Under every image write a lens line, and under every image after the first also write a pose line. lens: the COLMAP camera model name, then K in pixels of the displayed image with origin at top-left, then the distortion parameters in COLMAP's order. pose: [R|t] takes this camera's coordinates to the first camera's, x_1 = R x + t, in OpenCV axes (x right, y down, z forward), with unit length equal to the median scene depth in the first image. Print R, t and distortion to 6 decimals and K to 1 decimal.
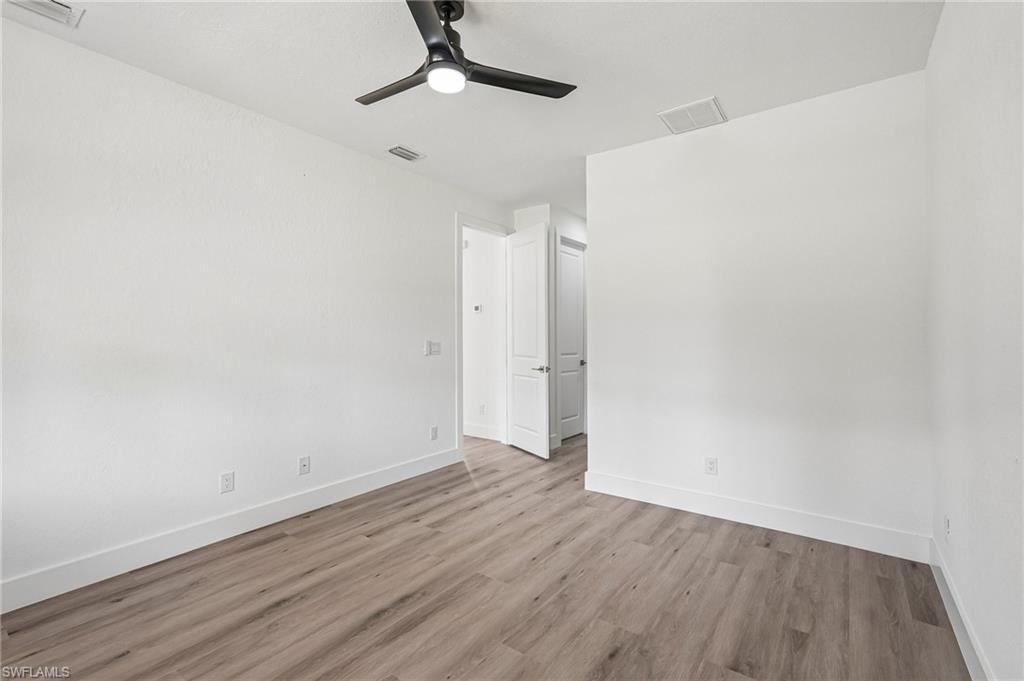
lens RADIAL K [[452.9, 0, 510.8], [0, 452.9, 344.8], [0, 0, 1]] dist [-0.004905, 0.004090]
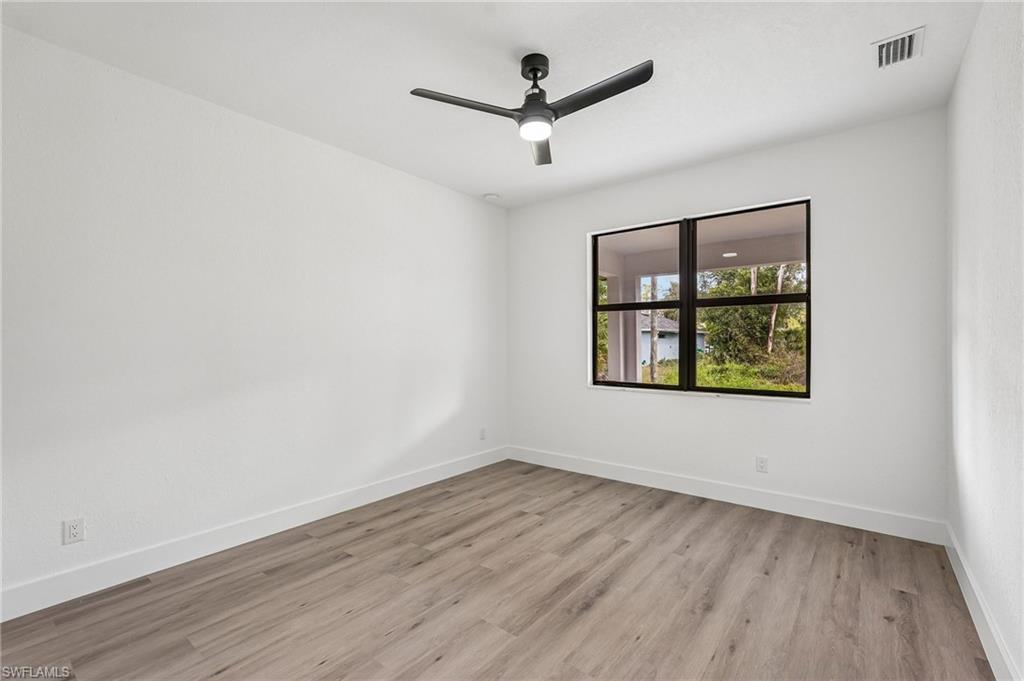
lens RADIAL K [[452.9, 0, 510.8], [0, 452.9, 344.8], [0, 0, 1]] dist [-0.004905, 0.004090]
pose [[-0.999260, 0.007492, 0.037715, -0.110516], [0.008282, 0.999749, 0.020831, -0.043279], [-0.037549, 0.021128, -0.999071, 2.018575]]
